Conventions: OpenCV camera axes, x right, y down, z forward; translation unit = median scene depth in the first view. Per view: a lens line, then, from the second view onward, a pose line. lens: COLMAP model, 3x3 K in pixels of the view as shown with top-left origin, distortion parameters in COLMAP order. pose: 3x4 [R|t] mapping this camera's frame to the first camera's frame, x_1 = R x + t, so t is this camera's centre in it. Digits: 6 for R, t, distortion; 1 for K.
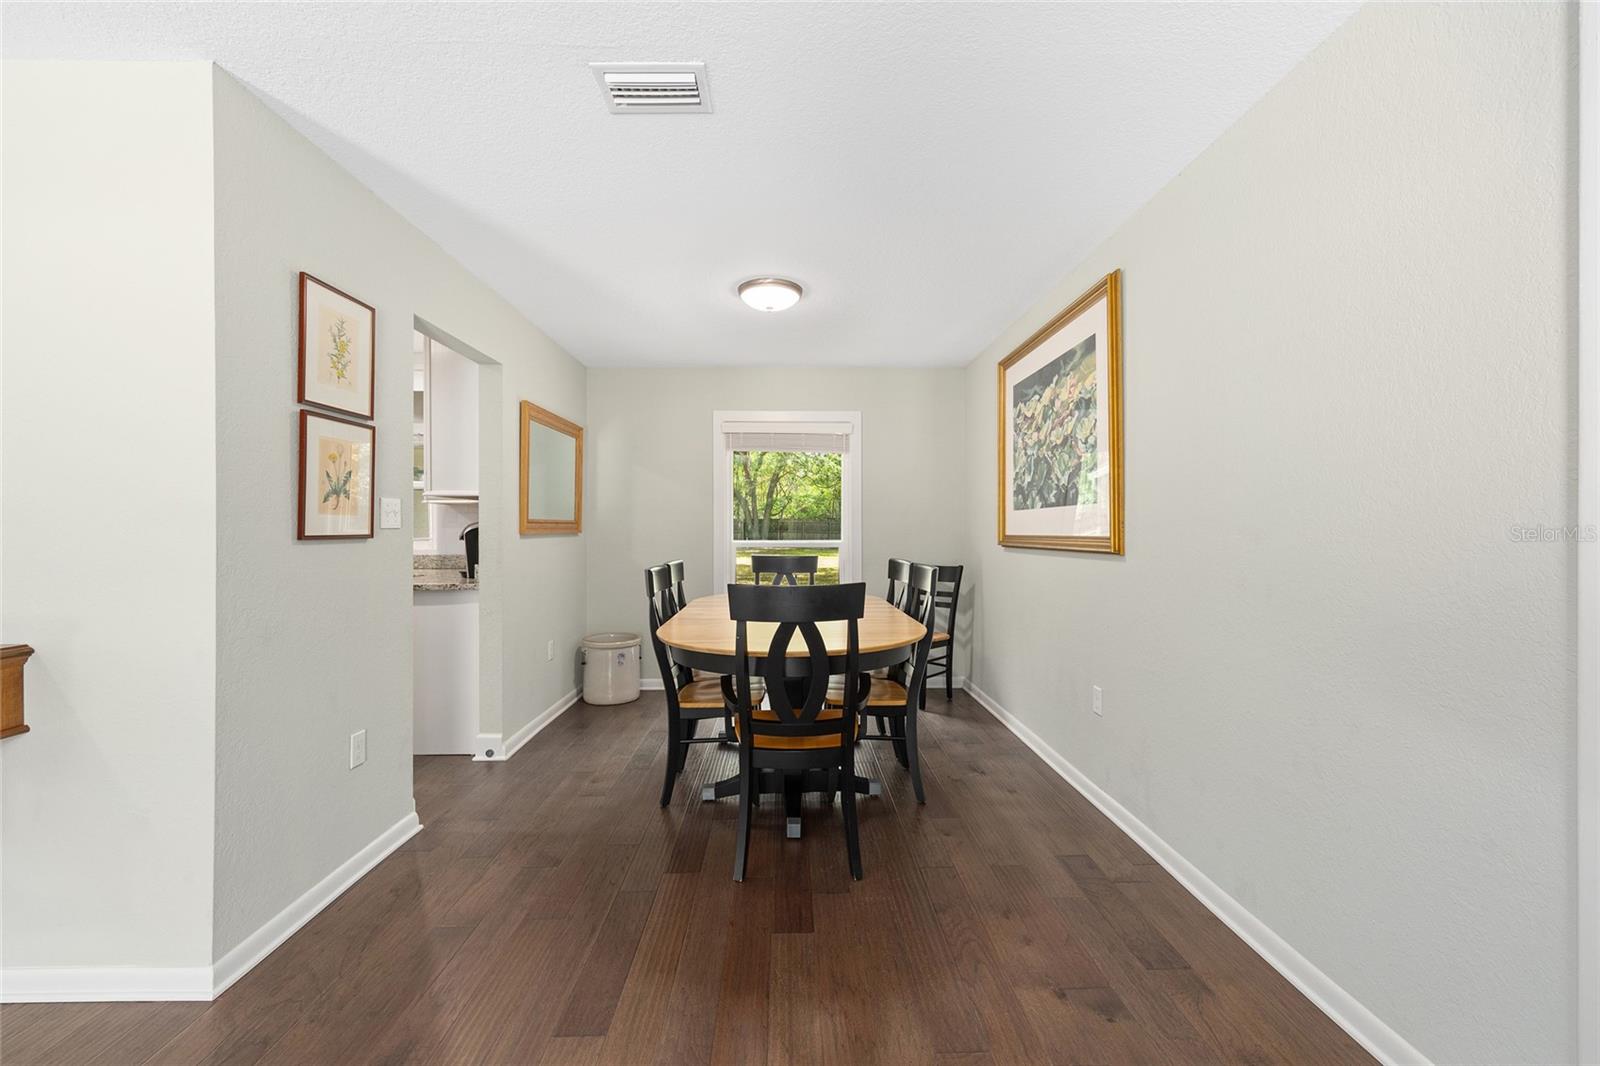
lens RADIAL K [[647.3, 0, 800.2], [0, 647.3, 531.5], [0, 0, 1]] dist [0.000421, 0.000243]
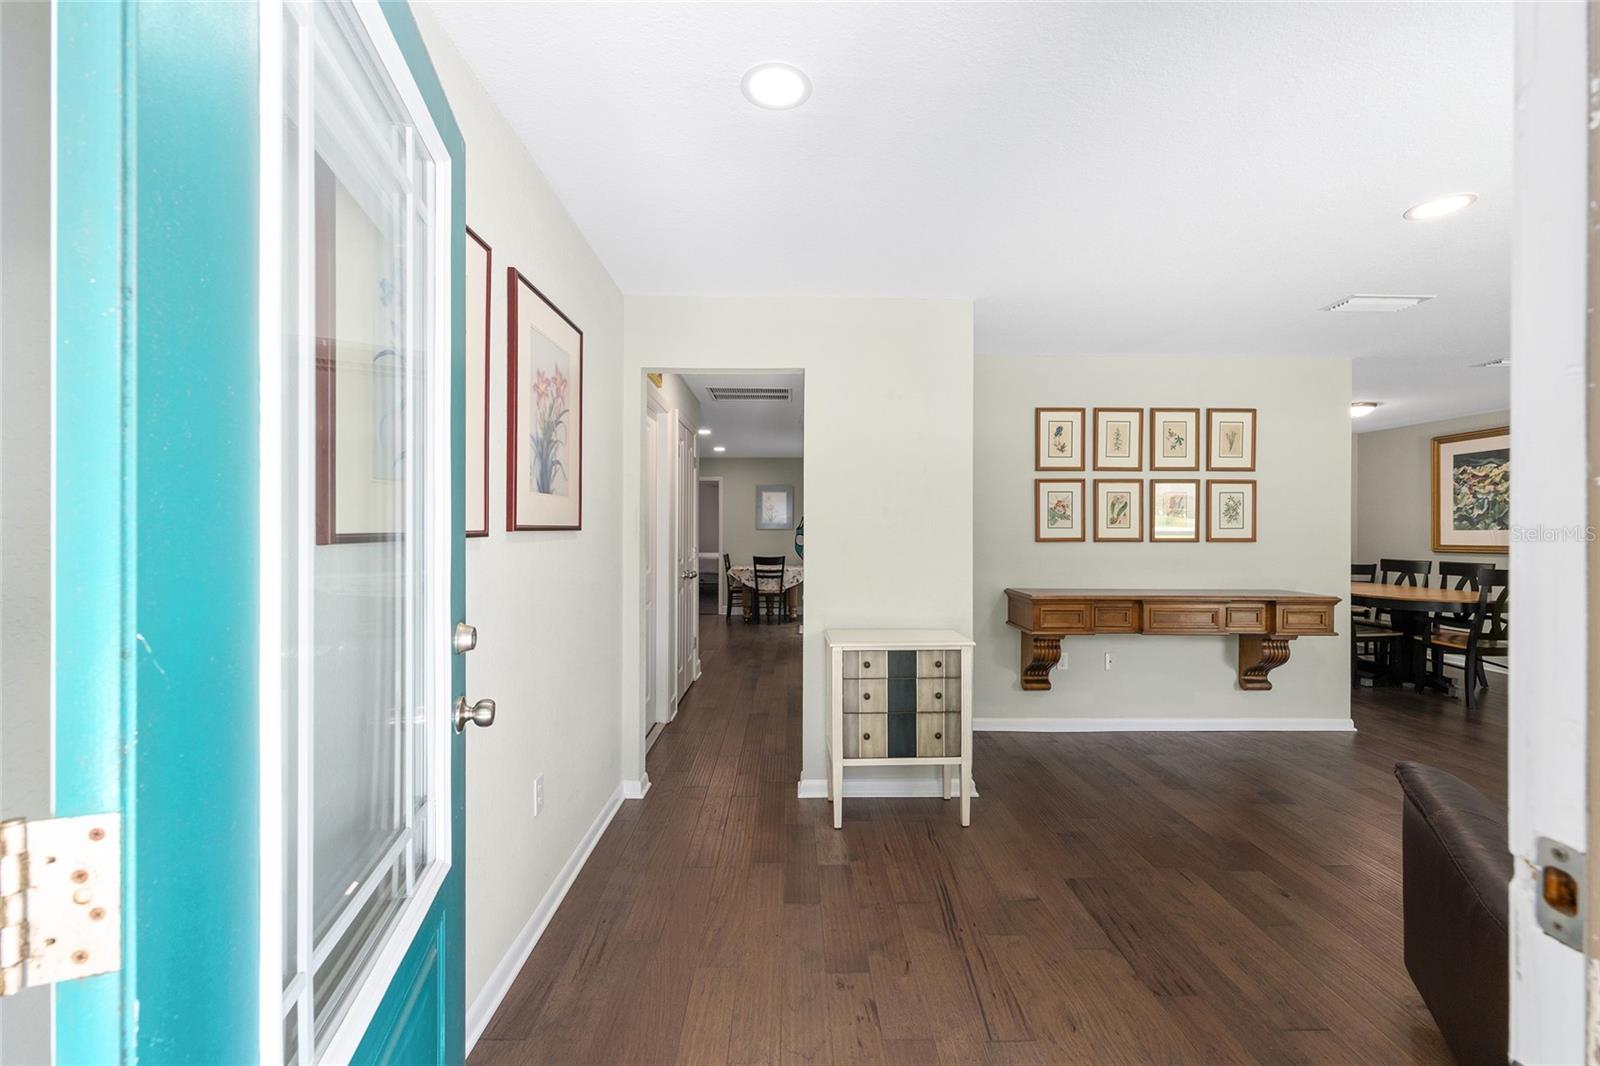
lens RADIAL K [[647.3, 0, 800.2], [0, 647.3, 531.5], [0, 0, 1]] dist [0.000421, 0.000243]
pose [[0.999993, 0.003615, -0.000756, -1.601935], [-0.003619, 0.999982, -0.004828, -0.017550], [0.000739, 0.004830, 0.999988, -0.786014]]
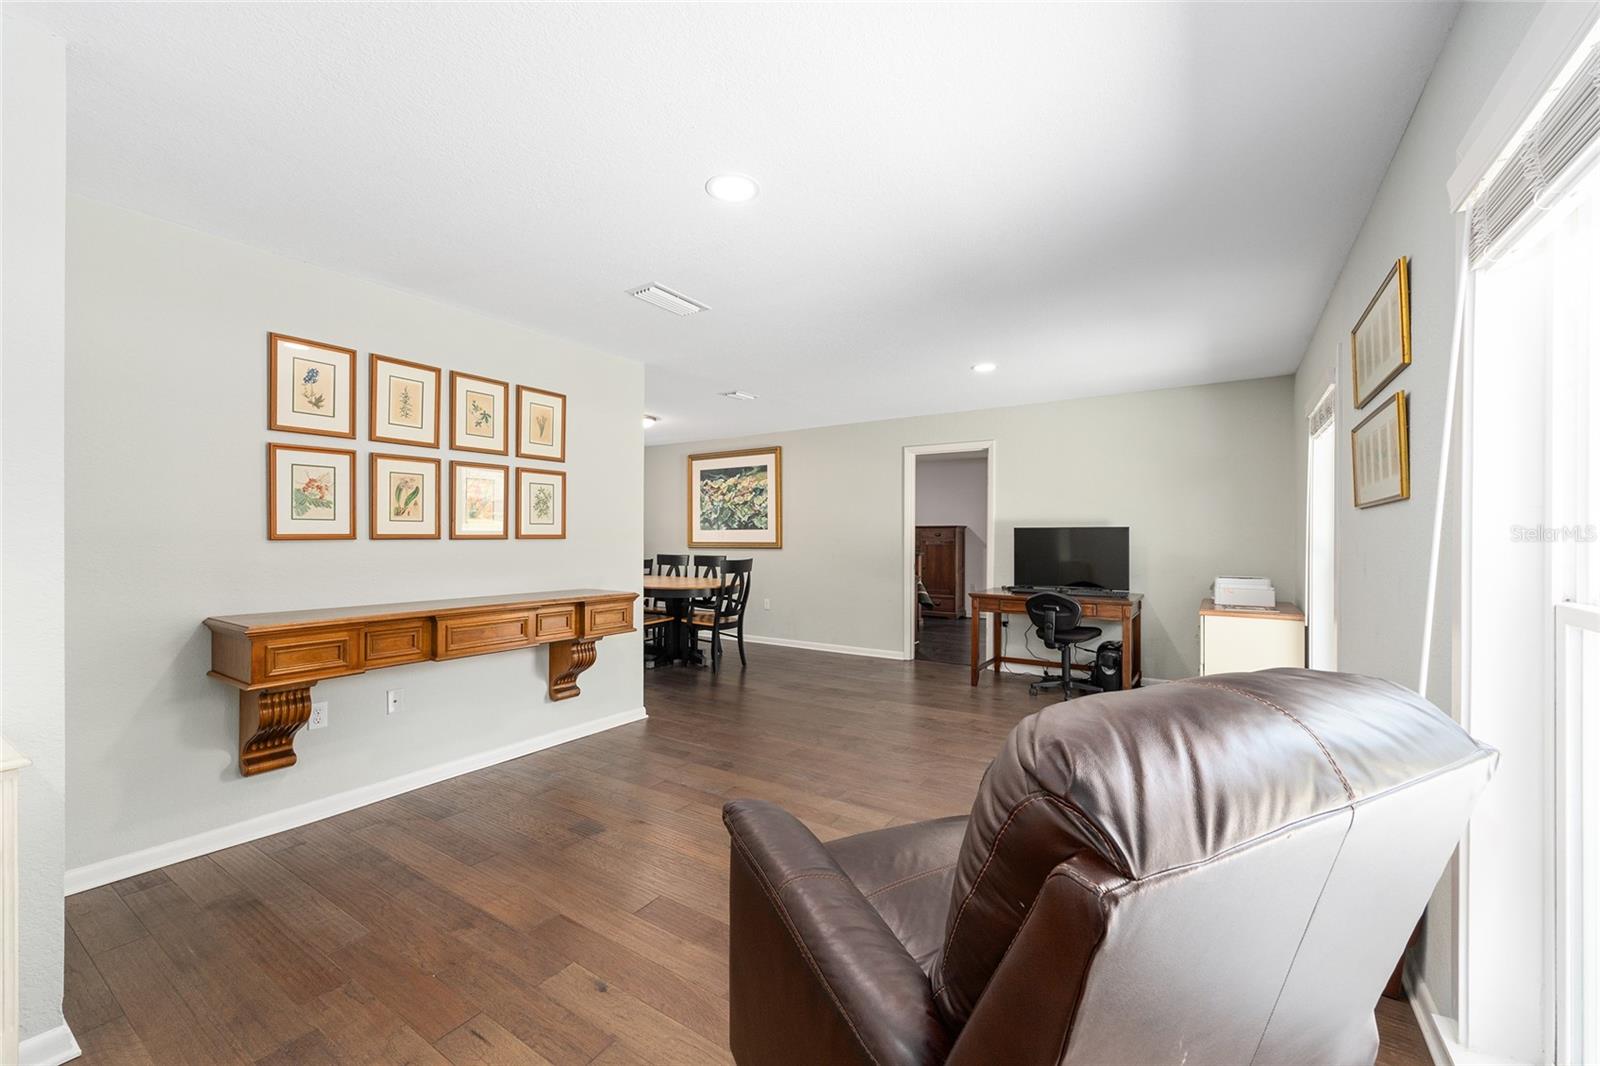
lens RADIAL K [[642.2, 0, 799.3], [0, 642.2, 535.3], [0, 0, 1]] dist [0.002116, 0.000620]
pose [[0.567674, 0.003379, 0.823246, -1.424495], [0.000692, 0.999989, -0.004582, -0.006922], [-0.823253, 0.003171, 0.567666, -0.521074]]
